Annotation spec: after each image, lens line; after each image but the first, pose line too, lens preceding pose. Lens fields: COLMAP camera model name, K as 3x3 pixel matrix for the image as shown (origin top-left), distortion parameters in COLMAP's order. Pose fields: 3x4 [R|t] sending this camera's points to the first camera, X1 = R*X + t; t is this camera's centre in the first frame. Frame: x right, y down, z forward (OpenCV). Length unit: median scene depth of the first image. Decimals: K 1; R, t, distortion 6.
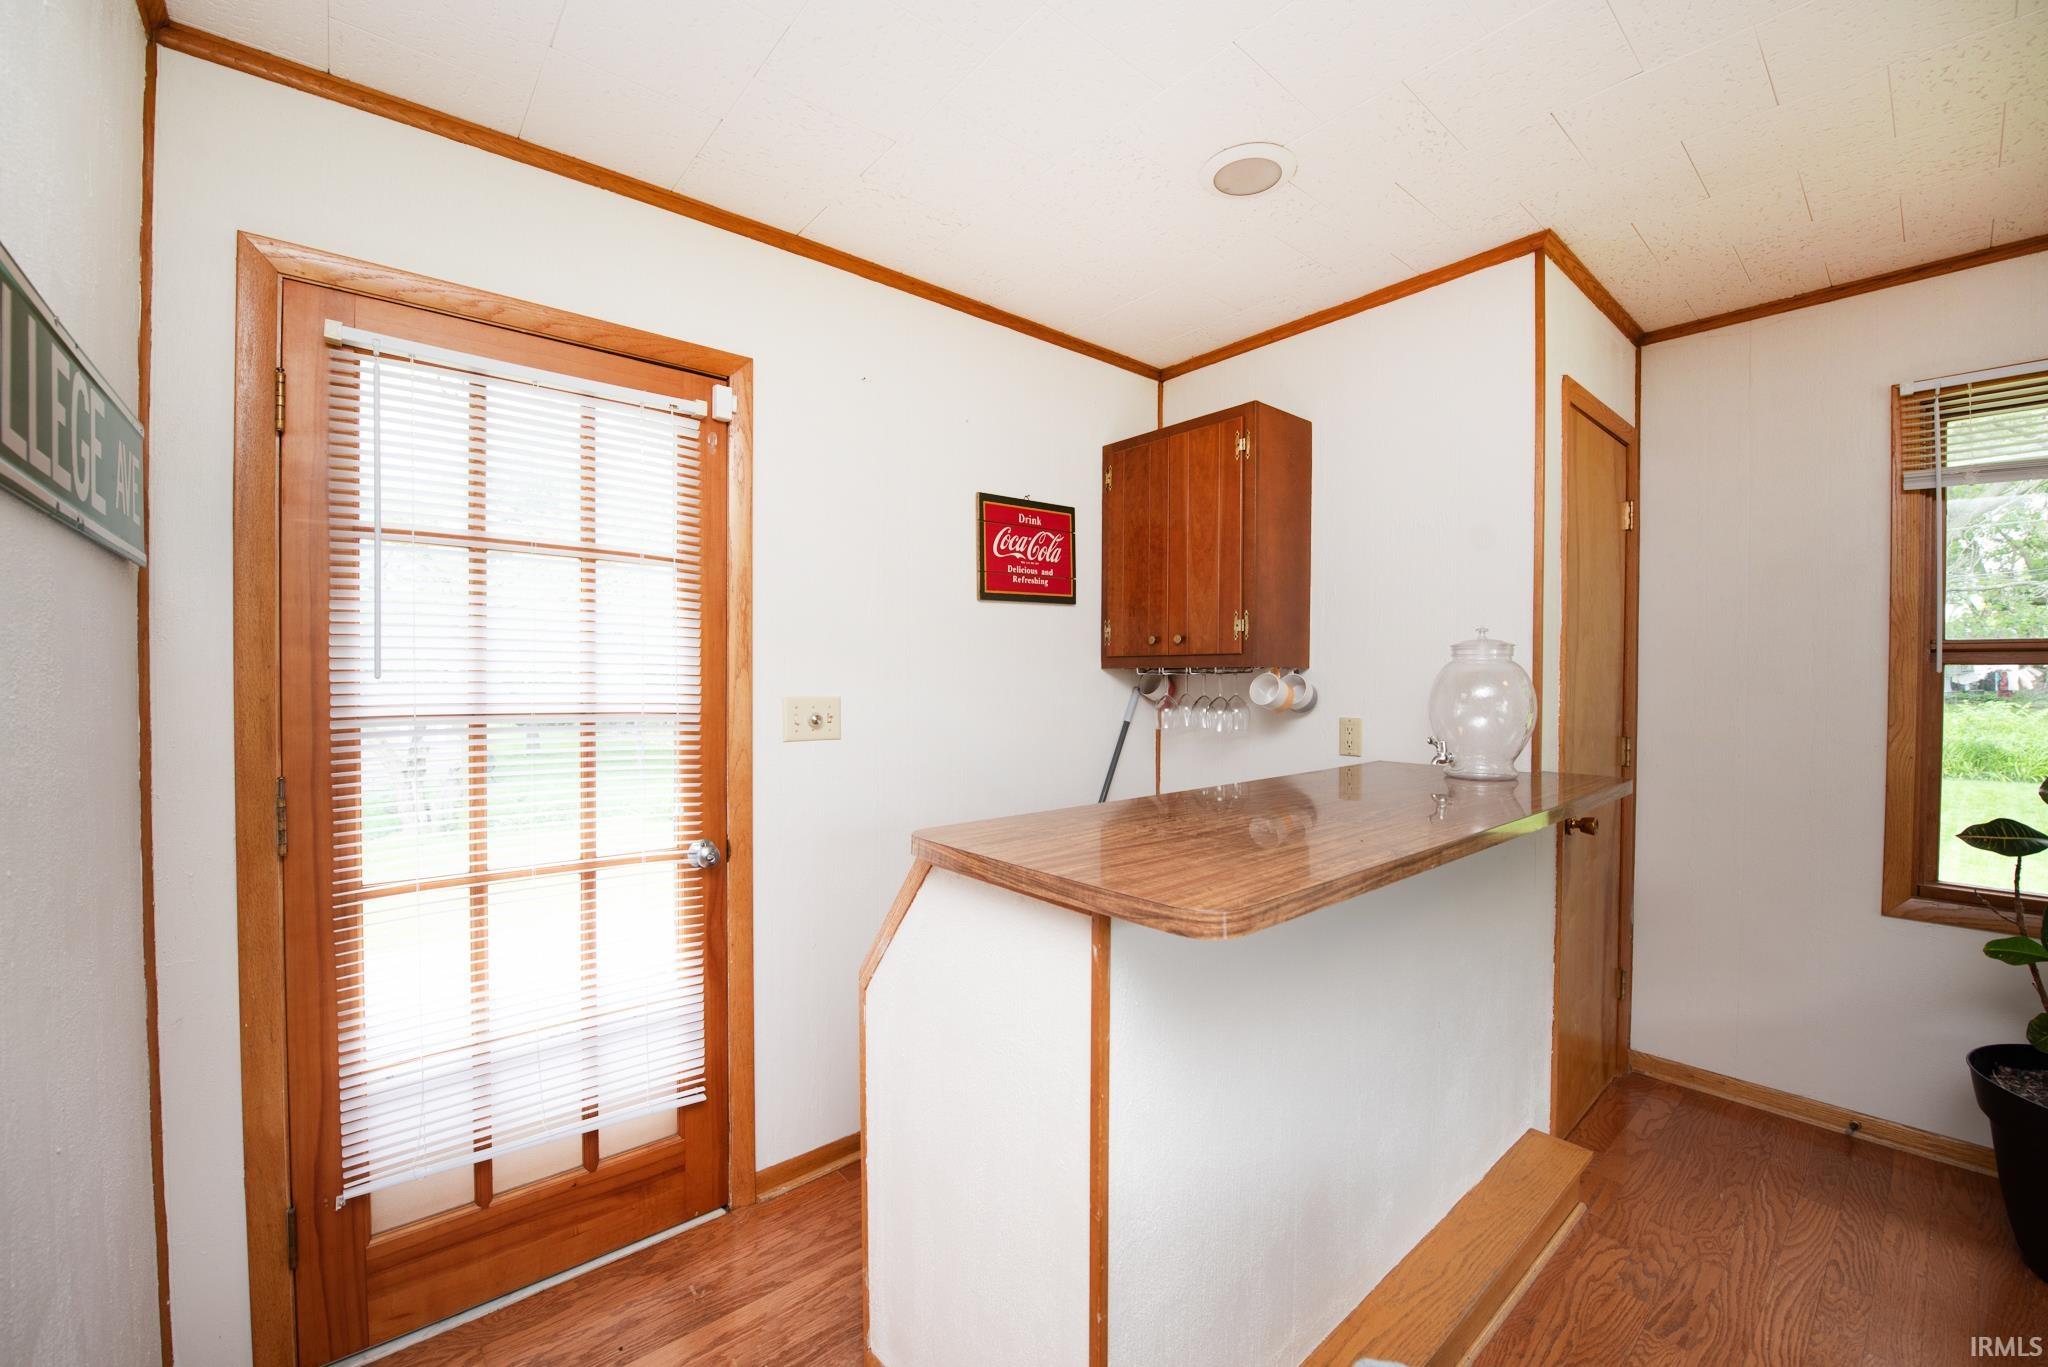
lens RADIAL K [[812.6, 0, 1016.0], [0, 812.6, 689.2], [0, 0, 1]] dist [-0.020296, -0.000404]
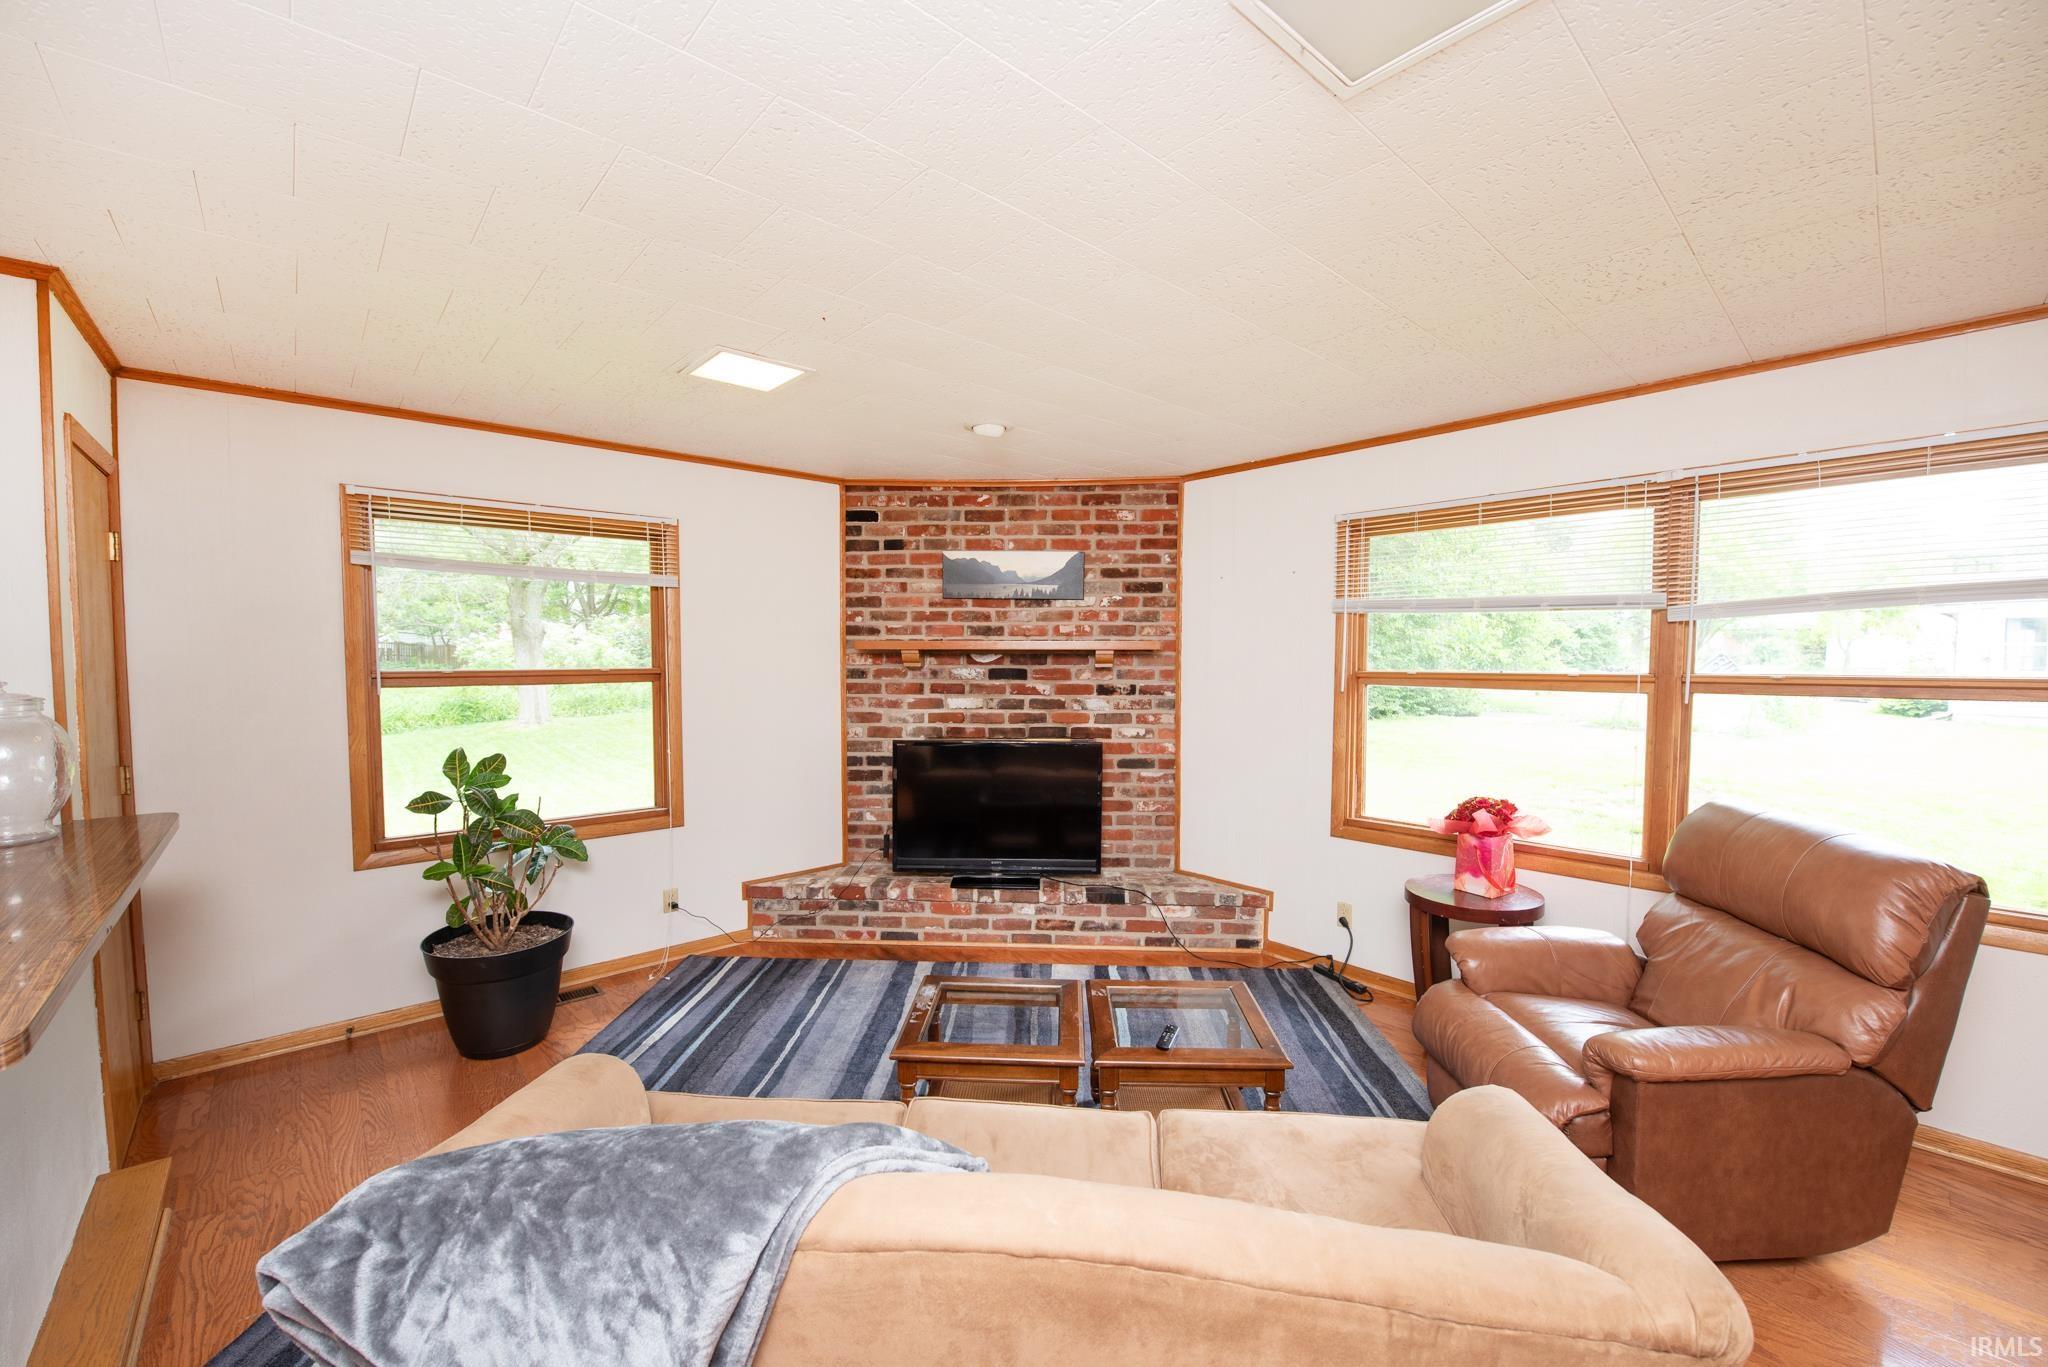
lens RADIAL K [[812.6, 0, 1016.0], [0, 812.6, 689.2], [0, 0, 1]] dist [-0.020296, -0.000404]
pose [[-0.023371, -0.051367, 0.998406, -0.307480], [0.013572, 0.998571, 0.051693, -0.088167], [-0.999635, 0.014759, -0.022641, -0.124665]]
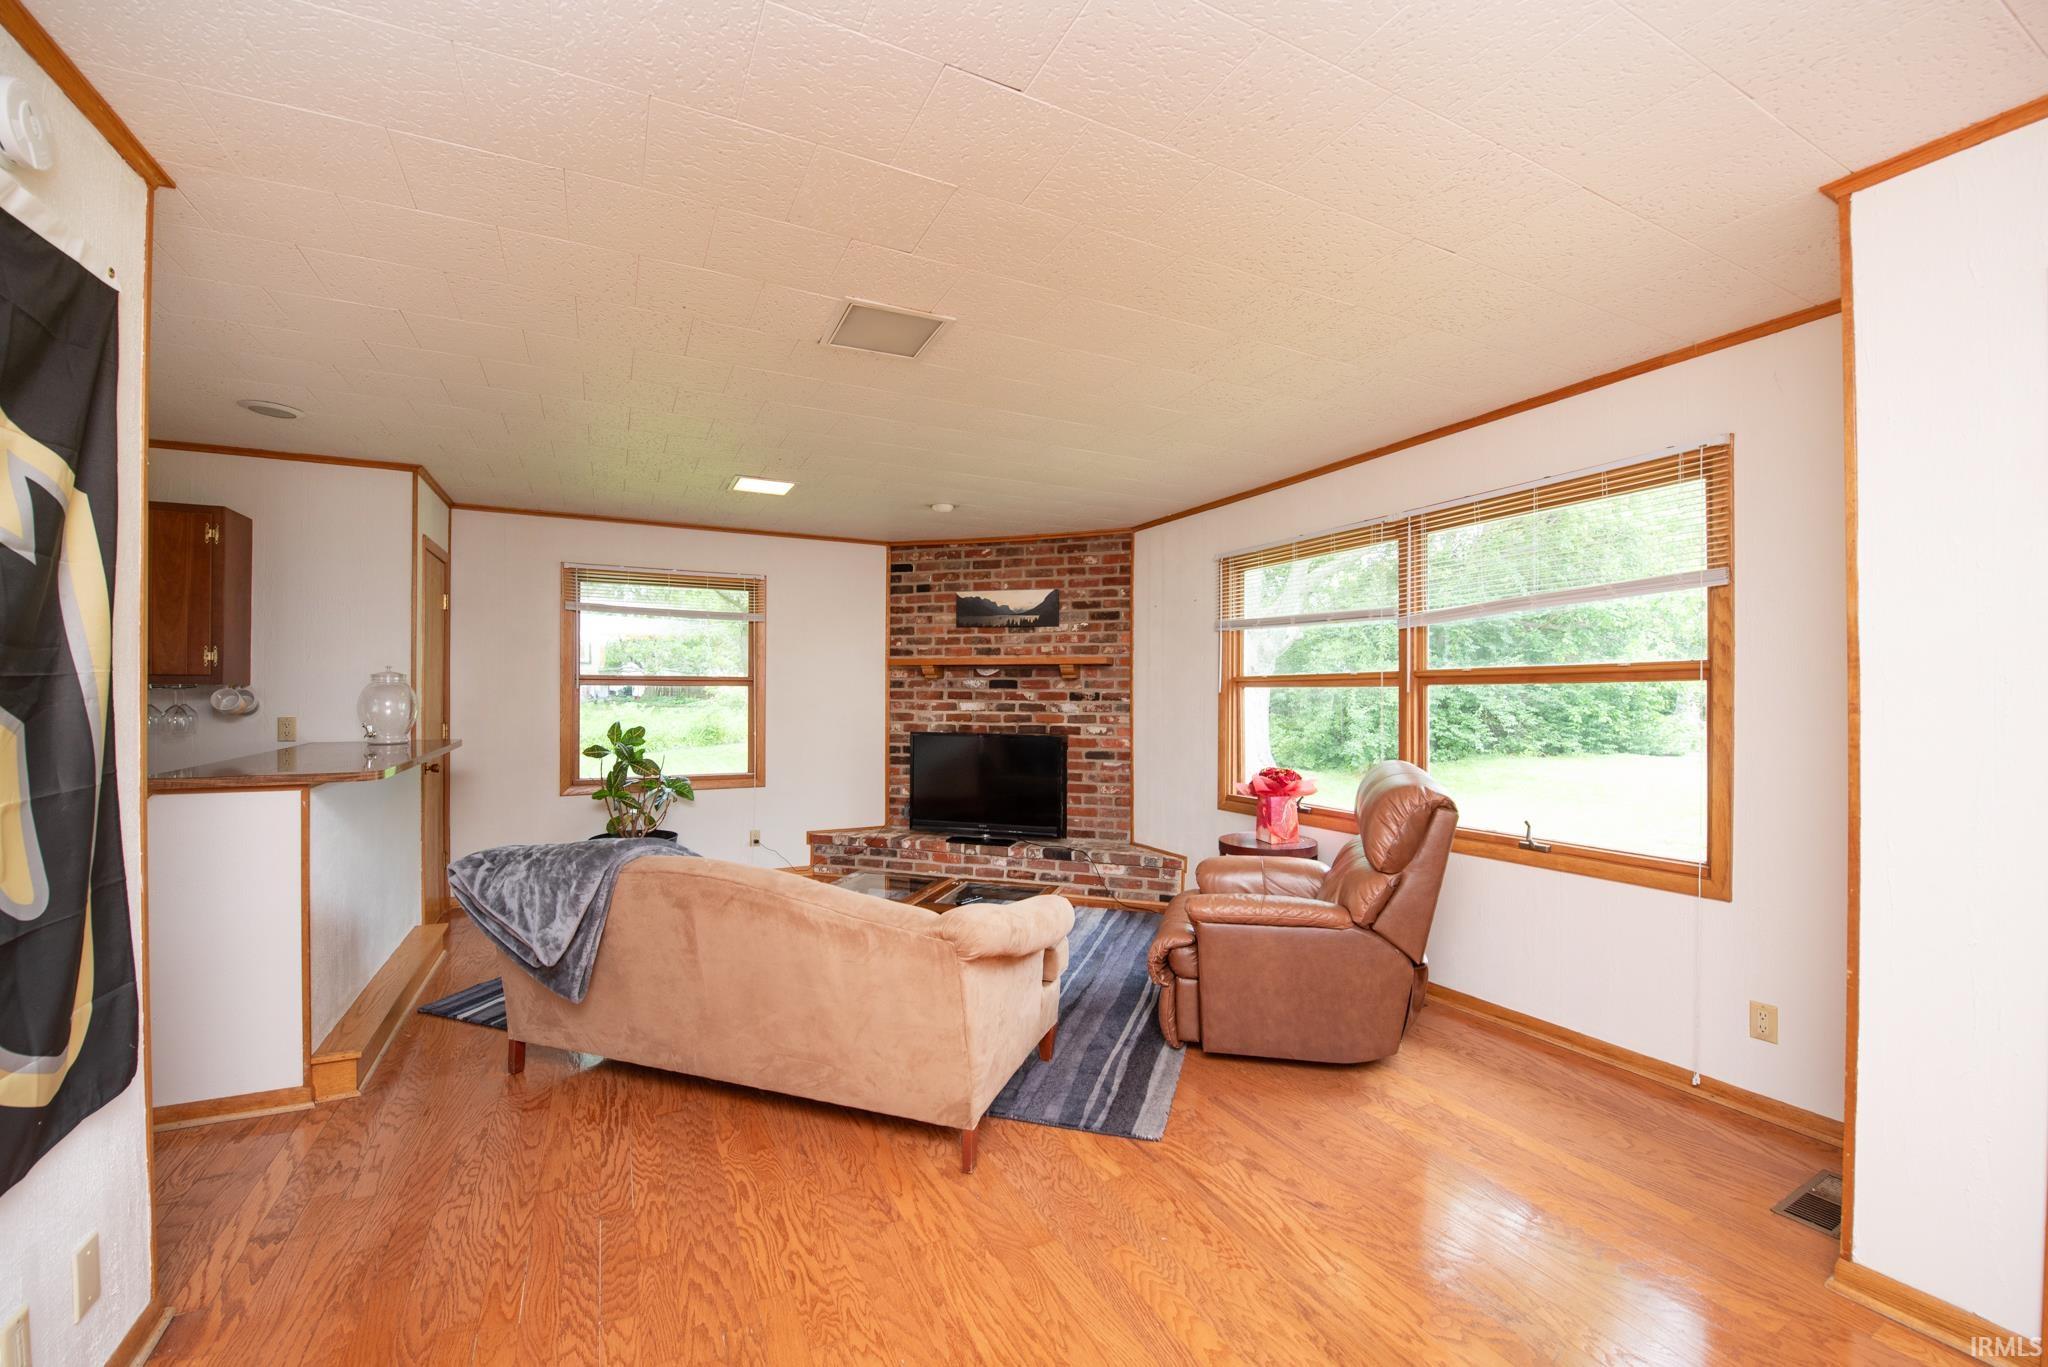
lens RADIAL K [[812.6, 0, 1016.0], [0, 812.6, 689.2], [0, 0, 1]] dist [-0.020296, -0.000404]
pose [[0.235927, -0.000958, 0.971770, -0.841163], [0.011628, 0.999931, -0.001837, 0.000716], [-0.971701, 0.011733, 0.235922, -0.819521]]
